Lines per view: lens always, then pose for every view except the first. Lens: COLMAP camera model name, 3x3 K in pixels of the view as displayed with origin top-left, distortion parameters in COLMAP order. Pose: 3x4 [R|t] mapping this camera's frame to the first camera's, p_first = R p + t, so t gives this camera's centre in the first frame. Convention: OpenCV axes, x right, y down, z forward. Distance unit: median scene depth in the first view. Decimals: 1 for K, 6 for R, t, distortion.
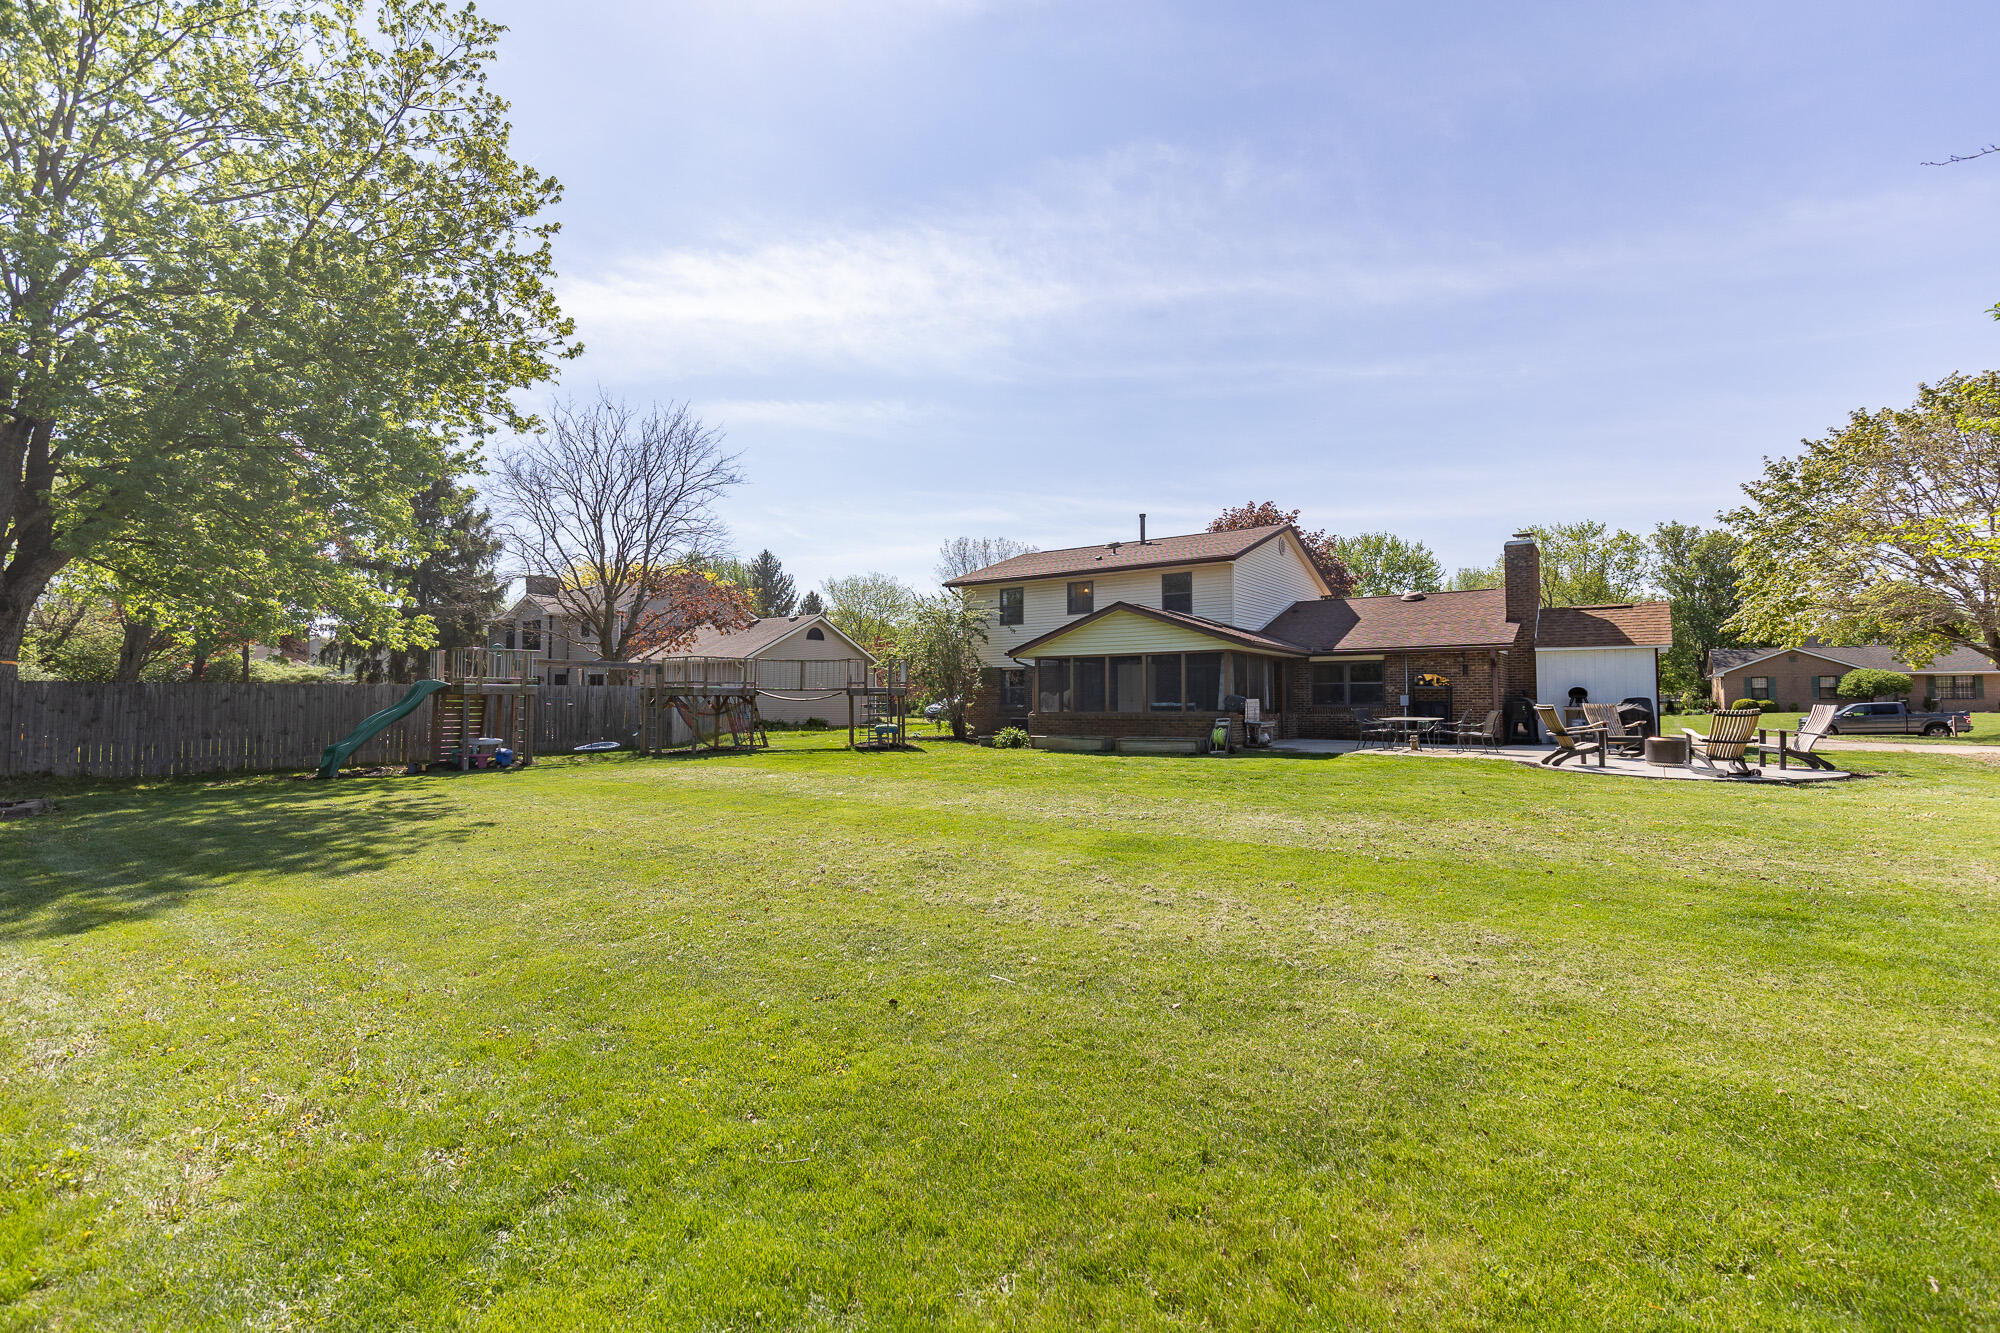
lens RADIAL K [[884.6, 0, 1013.7], [0, 884.6, 674.7], [0, 0, 1]] dist [0.000578, -0.000431]
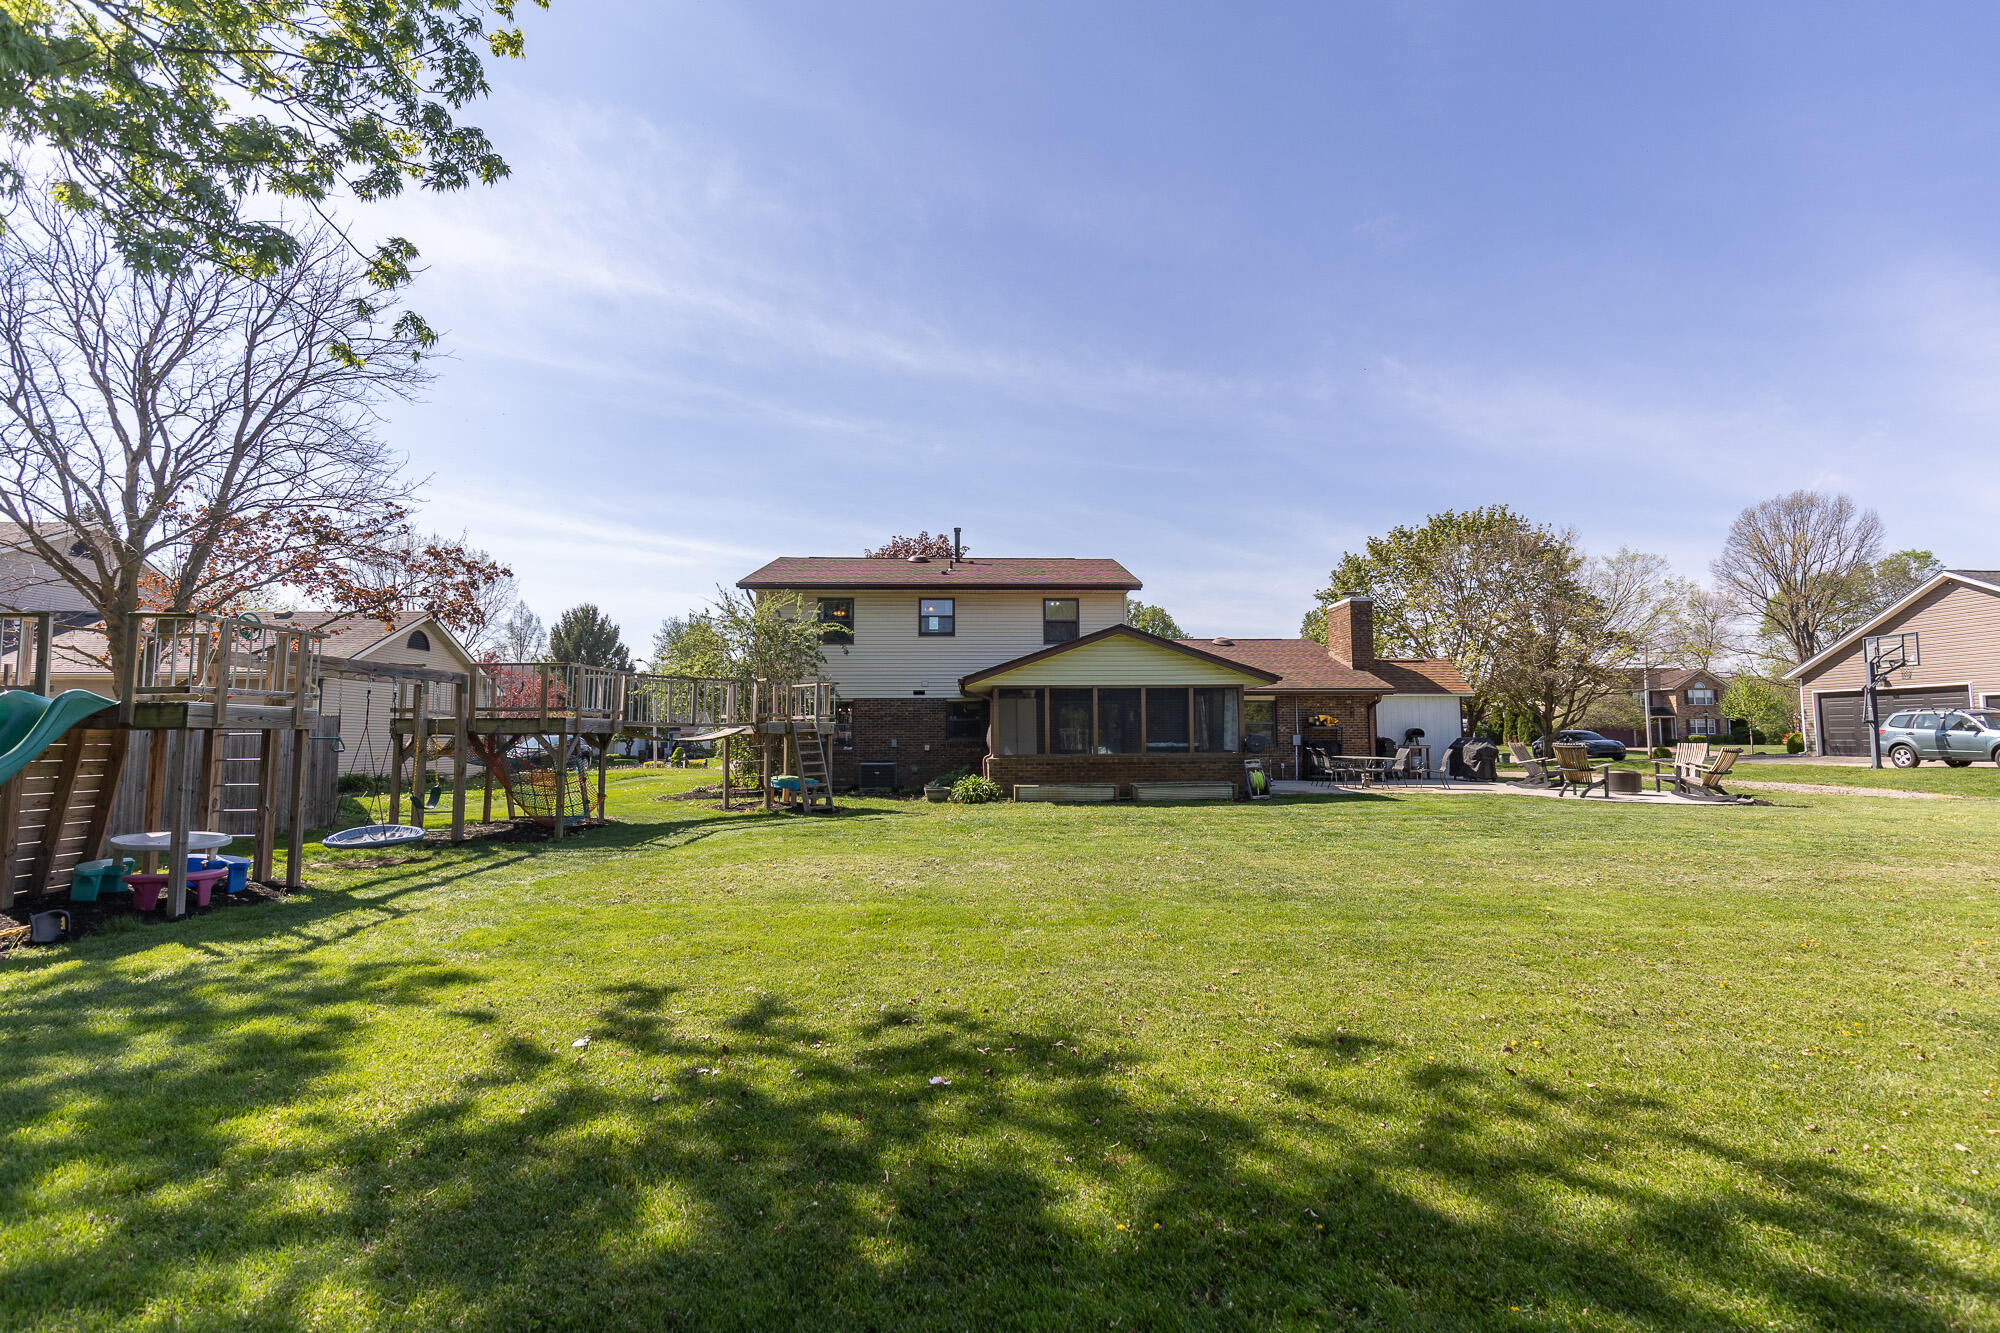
lens RADIAL K [[917.3, 0, 1020.8], [0, 917.3, 665.0], [0, 0, 1]] dist [0.009577, -0.000141]
pose [[0.793658, 0.047917, 0.606474, -0.466596], [-0.013568, 0.998039, -0.061099, 0.011359], [-0.608213, 0.040263, 0.792752, 0.335480]]
